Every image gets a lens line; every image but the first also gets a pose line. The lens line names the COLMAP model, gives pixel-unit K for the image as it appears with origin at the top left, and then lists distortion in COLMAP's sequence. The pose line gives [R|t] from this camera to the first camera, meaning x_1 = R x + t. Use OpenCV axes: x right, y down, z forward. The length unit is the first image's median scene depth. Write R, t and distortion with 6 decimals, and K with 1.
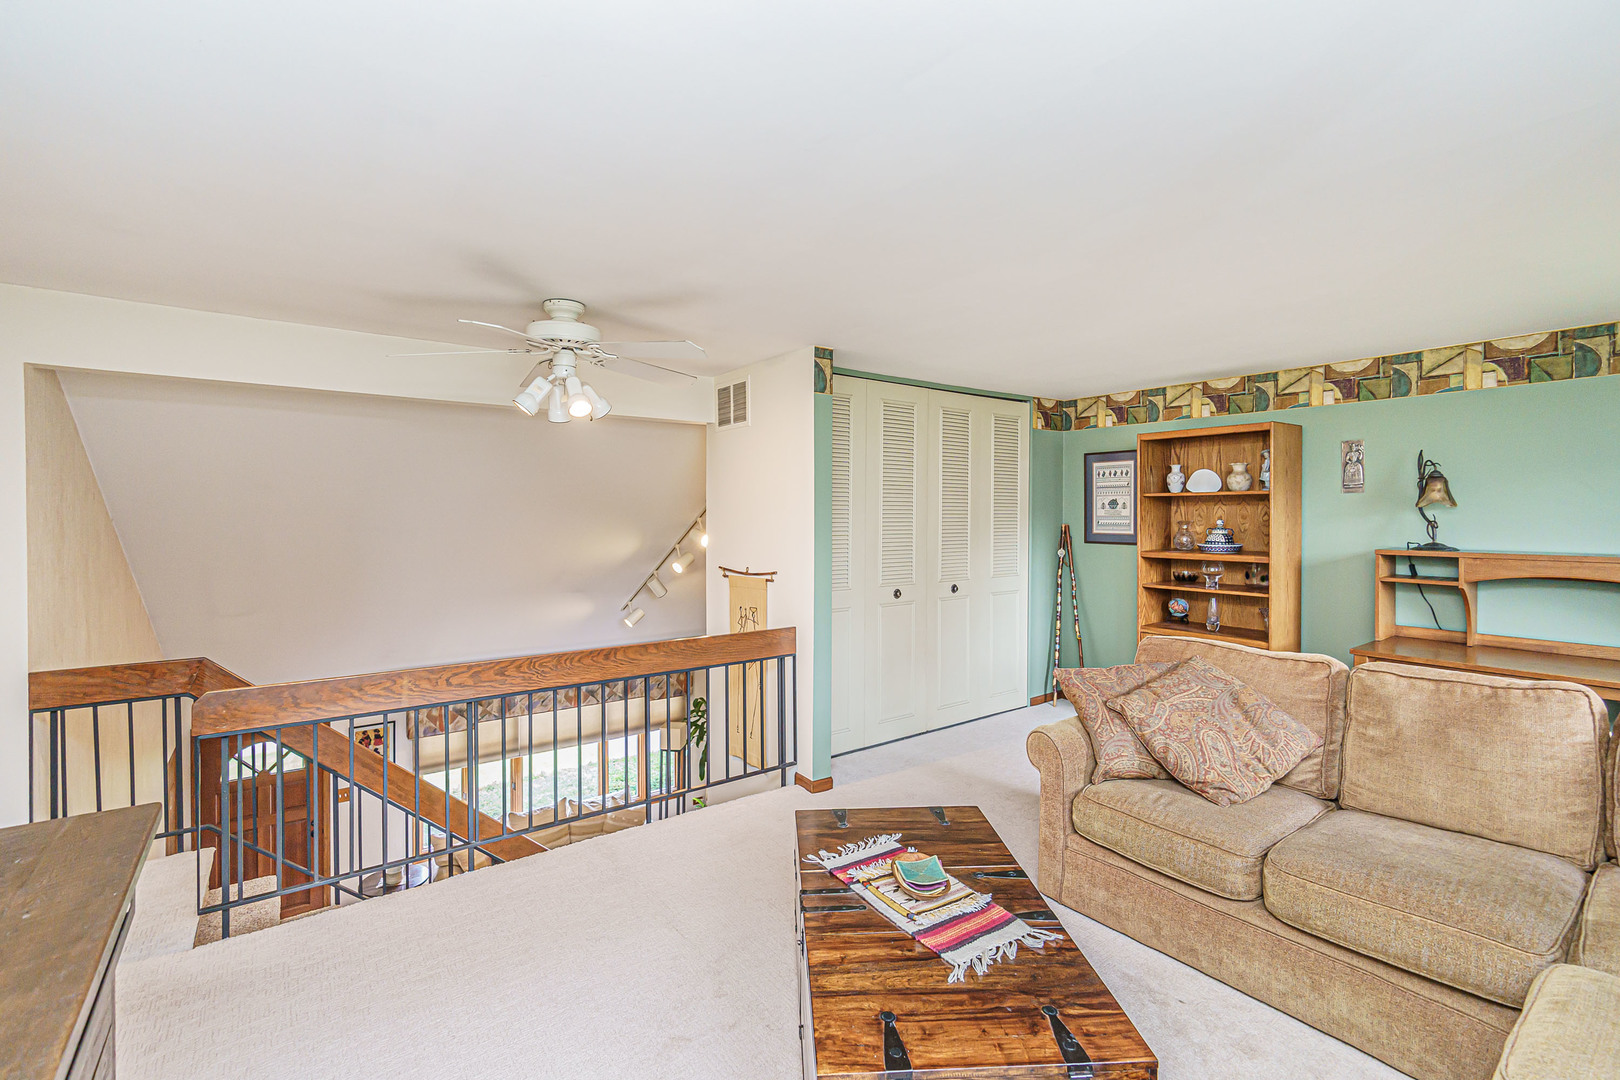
lens RADIAL K [[706.1, 0, 805.6], [0, 706.1, 531.9], [0, 0, 1]] dist [0.000175, 0.000128]
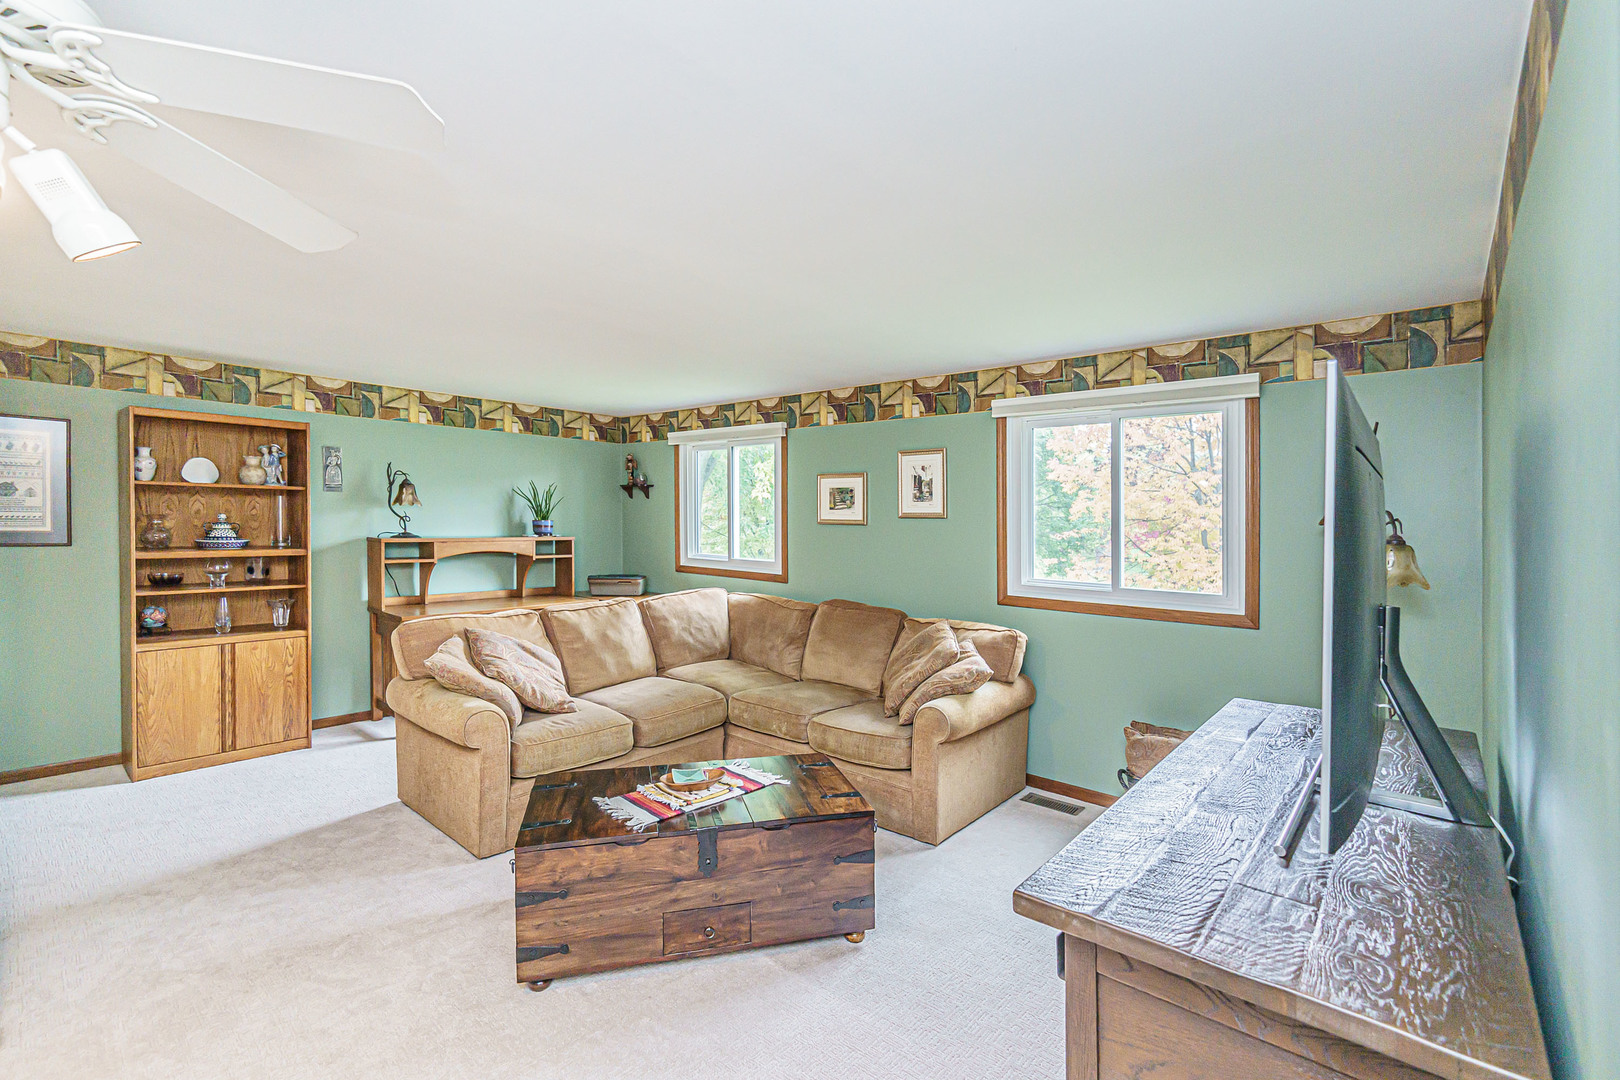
lens RADIAL K [[706.1, 0, 805.6], [0, 706.1, 531.9], [0, 0, 1]] dist [0.000175, 0.000128]
pose [[-0.195048, -0.011006, 0.980732, -0.484888], [0.015324, 0.999781, 0.014268, 0.005800], [-0.980674, 0.017812, -0.194837, 0.427933]]
